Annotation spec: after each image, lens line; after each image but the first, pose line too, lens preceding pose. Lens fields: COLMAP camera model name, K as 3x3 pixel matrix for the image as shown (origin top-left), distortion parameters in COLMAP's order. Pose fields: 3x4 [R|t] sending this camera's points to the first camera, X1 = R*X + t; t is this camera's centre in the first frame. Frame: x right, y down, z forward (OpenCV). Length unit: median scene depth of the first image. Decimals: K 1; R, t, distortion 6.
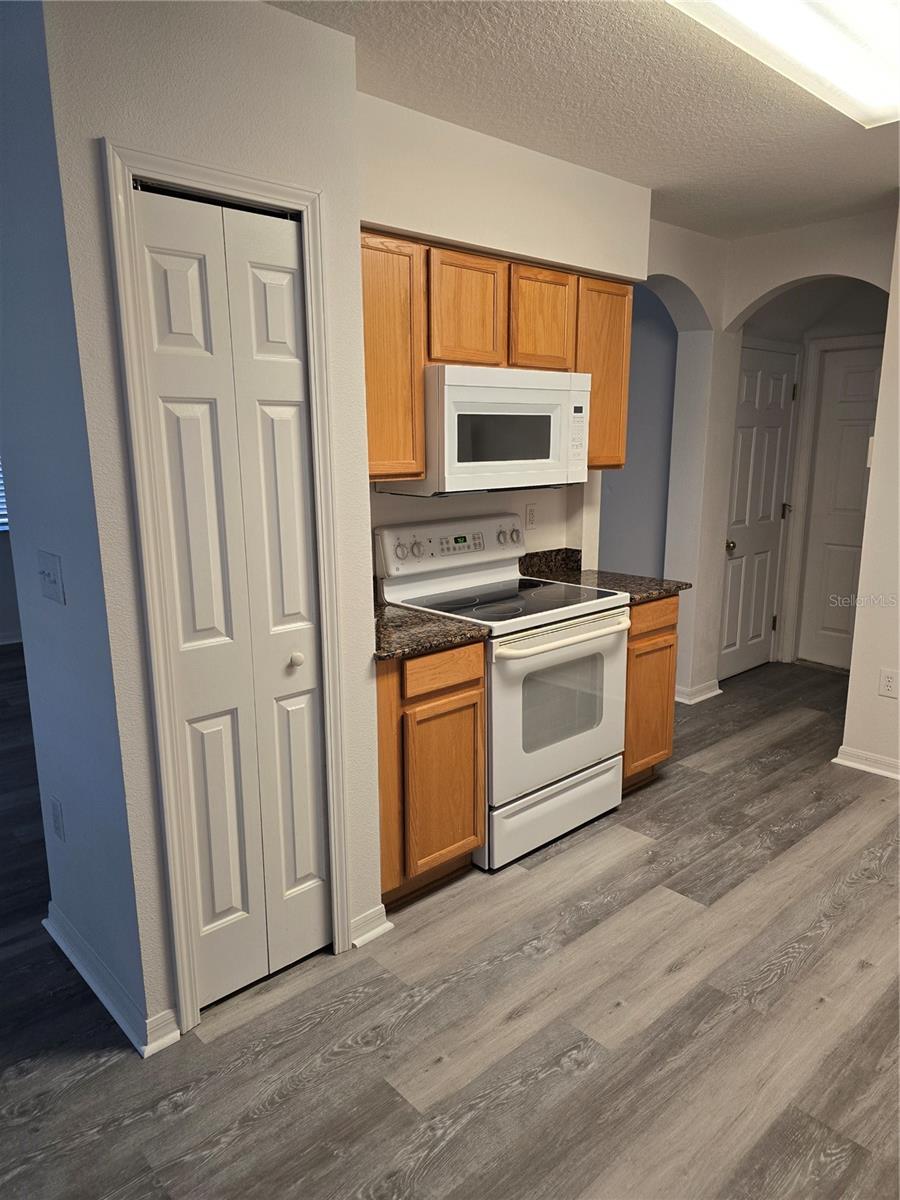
lens RADIAL K [[810.1, 0, 446.6], [0, 810.1, 603.8], [0, 0, 1]] dist [0.006841, -0.000781]
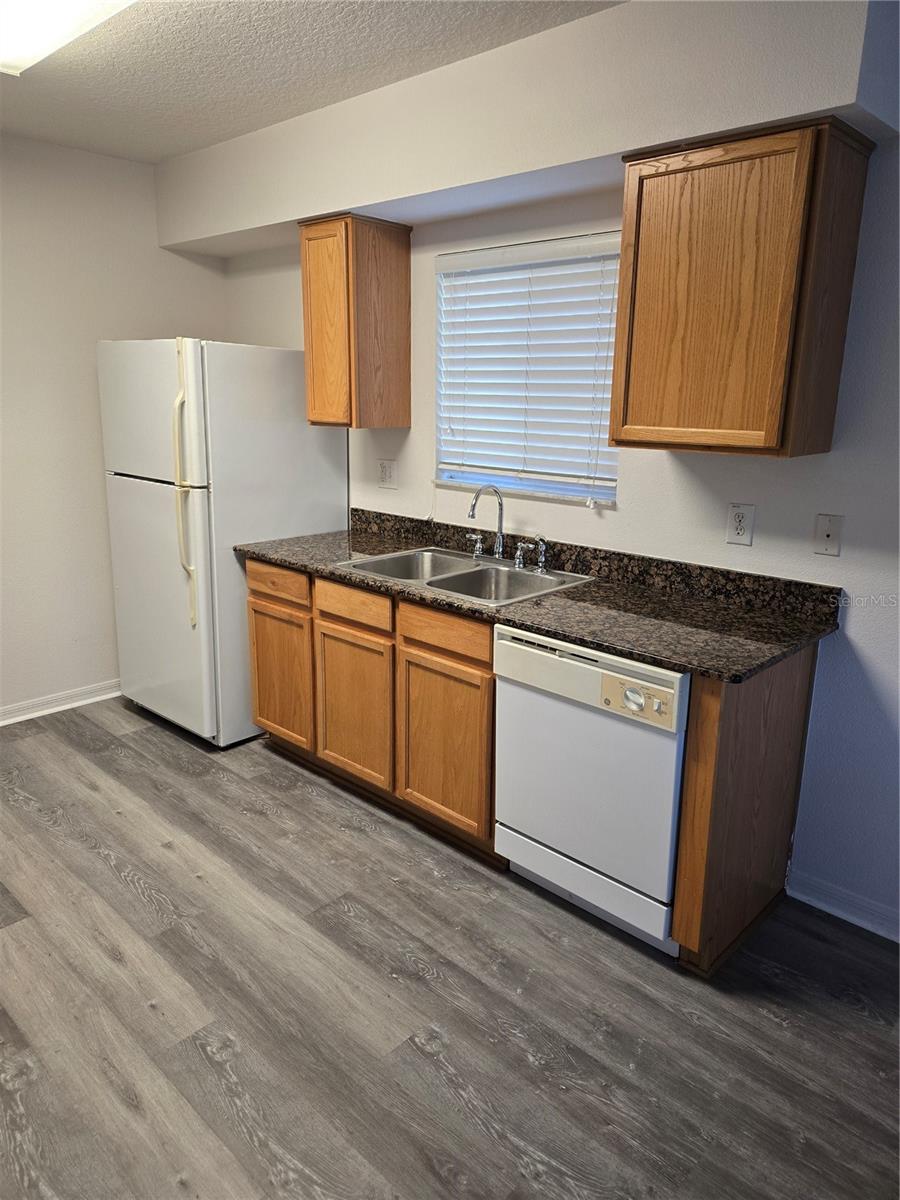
lens RADIAL K [[810.1, 0, 449.9], [0, 810.1, 593.2], [0, 0, 1]] dist [0.006841, -0.000781]
pose [[-0.061549, -0.247908, 0.966826, -0.656489], [0.196284, 0.946741, 0.255253, -0.144741], [-0.978613, 0.205483, -0.009610, 0.626773]]
